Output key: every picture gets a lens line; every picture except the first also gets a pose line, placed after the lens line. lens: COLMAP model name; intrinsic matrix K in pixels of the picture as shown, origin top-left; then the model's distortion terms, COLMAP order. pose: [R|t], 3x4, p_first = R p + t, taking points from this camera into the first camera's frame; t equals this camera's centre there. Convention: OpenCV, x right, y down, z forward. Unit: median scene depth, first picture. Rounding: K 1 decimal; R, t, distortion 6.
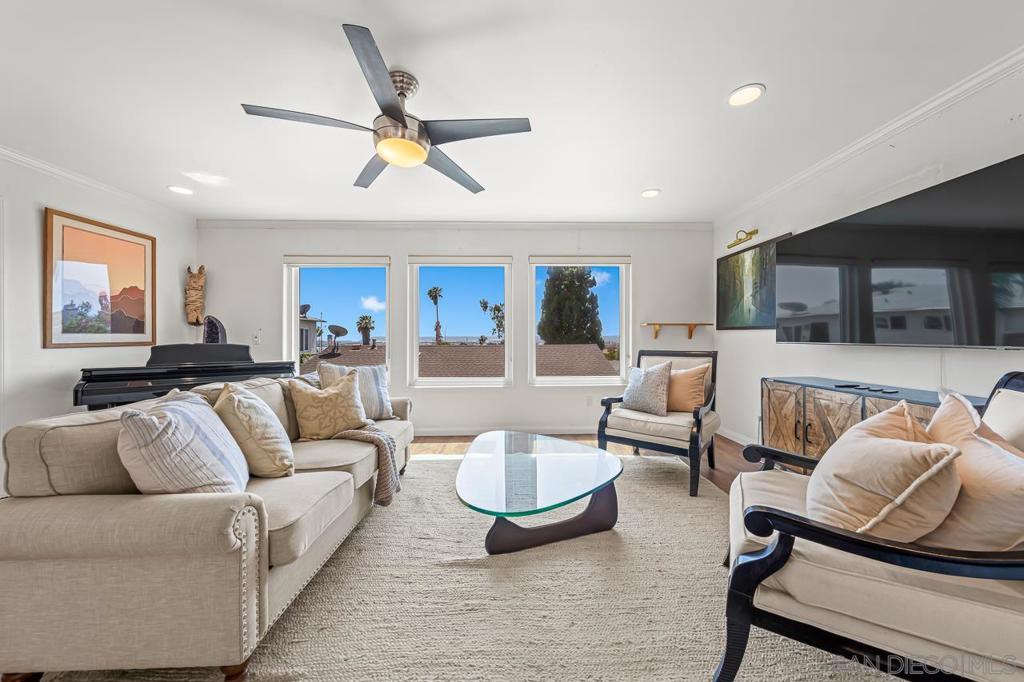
lens RADIAL K [[351.5, 0, 512.1], [0, 351.5, 338.8], [0, 0, 1]] dist [0.001220, 0.000132]
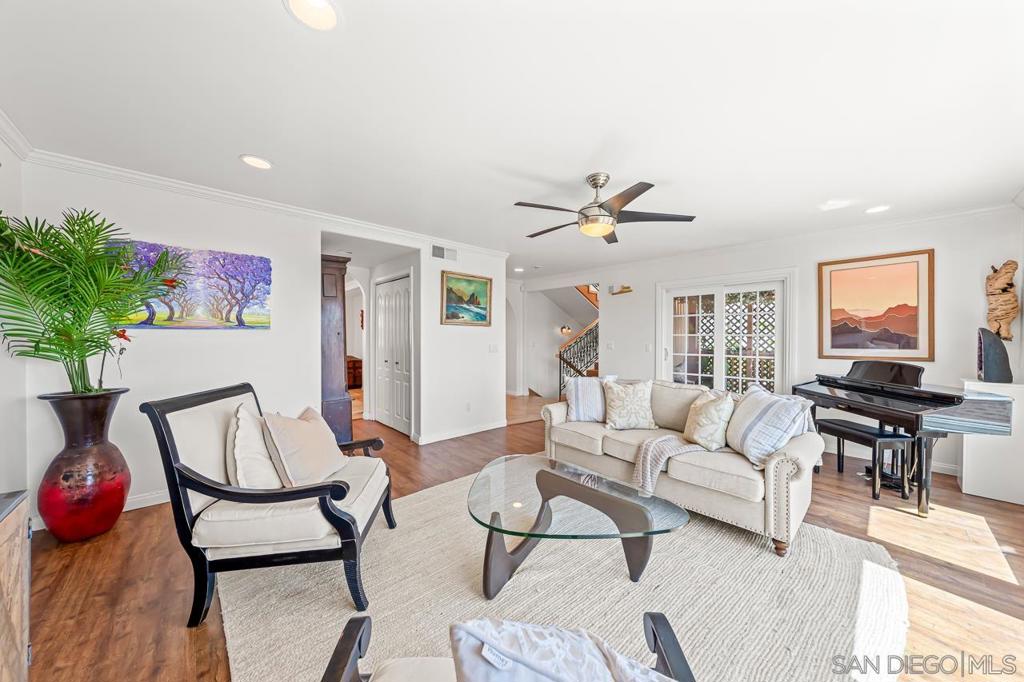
lens RADIAL K [[347.9, 0, 518.0], [0, 347.9, 341.2], [0, 0, 1]] dist [-0.000368, 0.000189]
pose [[-0.735726, 0.008281, -0.677228, 0.547651], [-0.000712, 0.999915, 0.013000, -0.058504], [0.677278, 0.010046, -0.735658, 1.127081]]
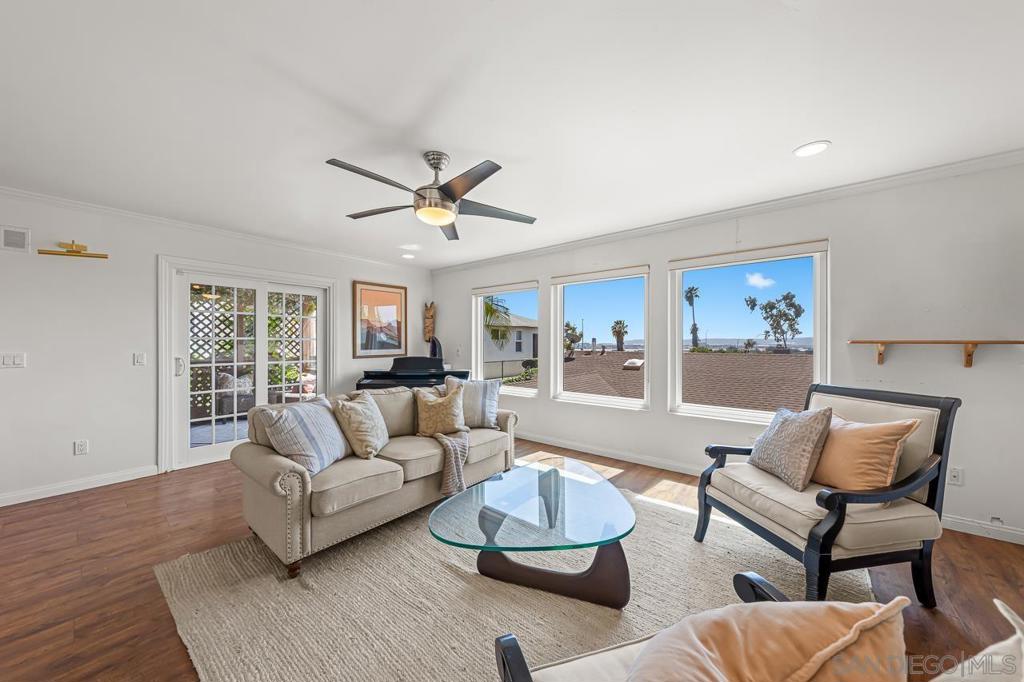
lens RADIAL K [[347.9, 0, 518.0], [0, 347.9, 341.2], [0, 0, 1]] dist [-0.000368, 0.000189]
pose [[0.768767, 0.000006, -0.639530, 0.427311], [-0.000962, 0.999999, -0.001147, -0.056018], [0.639529, 0.001497, 0.768766, 0.156045]]
